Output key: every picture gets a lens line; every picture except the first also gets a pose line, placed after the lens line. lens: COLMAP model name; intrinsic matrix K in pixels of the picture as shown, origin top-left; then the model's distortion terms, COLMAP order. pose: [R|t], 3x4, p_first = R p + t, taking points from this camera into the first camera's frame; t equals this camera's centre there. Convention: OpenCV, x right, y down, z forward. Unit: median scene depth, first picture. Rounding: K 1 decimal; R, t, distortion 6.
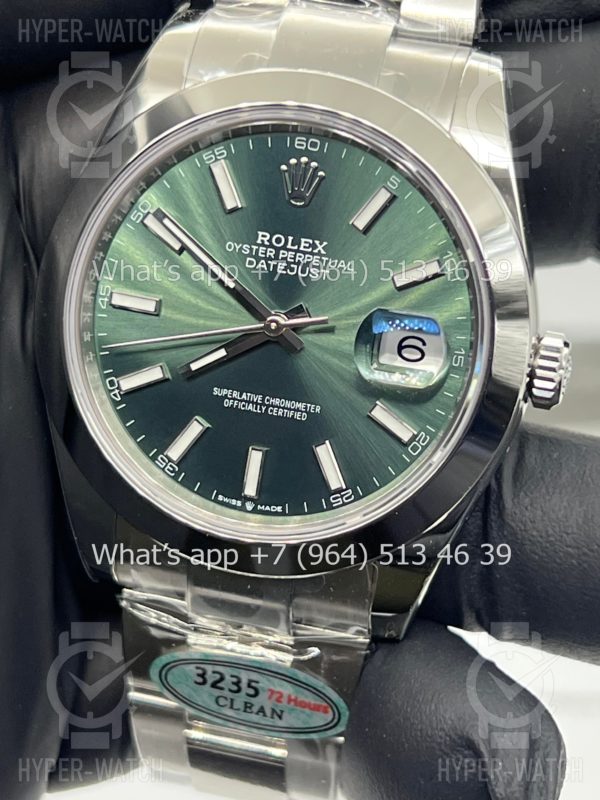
lens RADIAL K [[1859.5, 0, 300.1], [0, 1859.5, 404.1], [0, 0, 1]] dist [-0.035313, 0.000000]
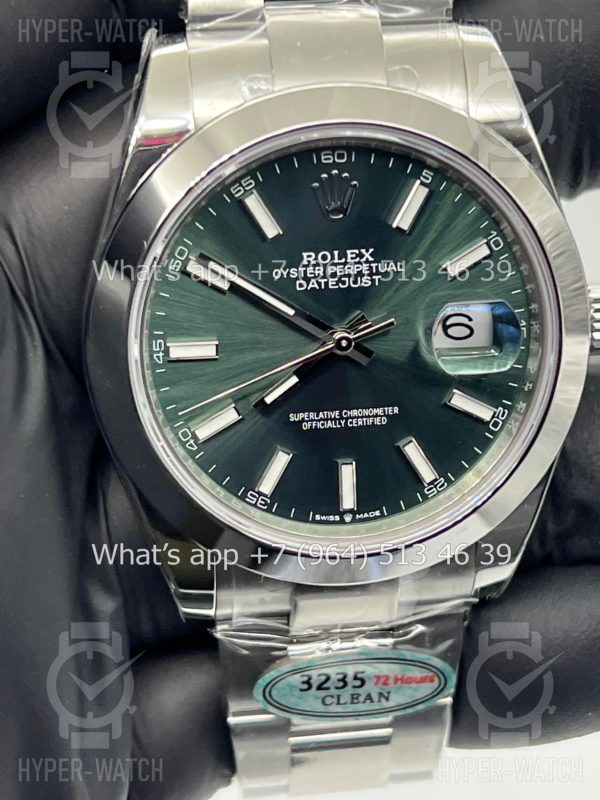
lens RADIAL K [[1859.5, 0, 285.1], [0, 1859.5, 381.1], [0, 0, 1]] dist [-0.035313, 0.000000]
pose [[0.935537, -0.249822, 0.249719, -0.294836], [0.221705, 0.965658, 0.135470, -0.162585], [-0.274987, -0.071374, 0.958795, 0.045867]]
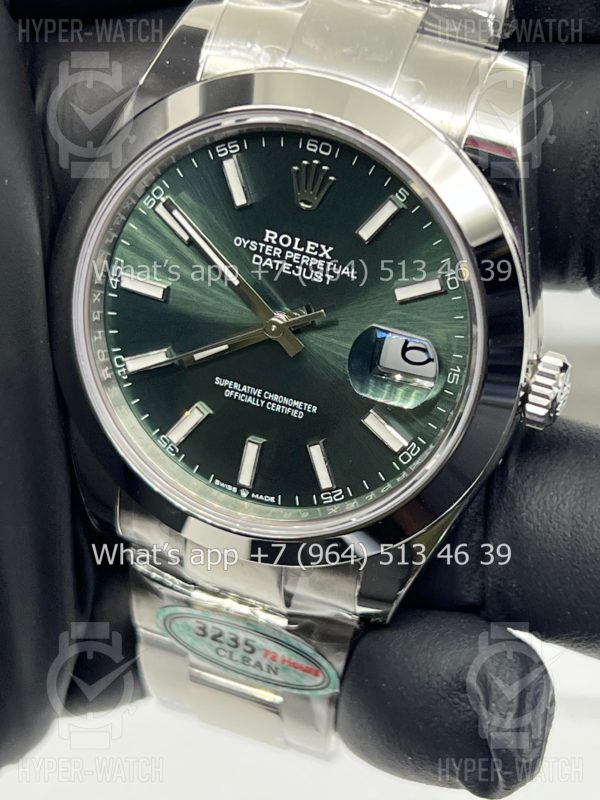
lens RADIAL K [[1859.5, 0, 315.6], [0, 1859.5, 434.8], [0, 0, 1]] dist [-0.035313, 0.000000]
pose [[0.992038, 0.082934, -0.094774, 0.106810], [-0.062232, 0.977074, 0.203603, -0.189084], [0.109487, -0.196084, 0.974456, 0.010745]]
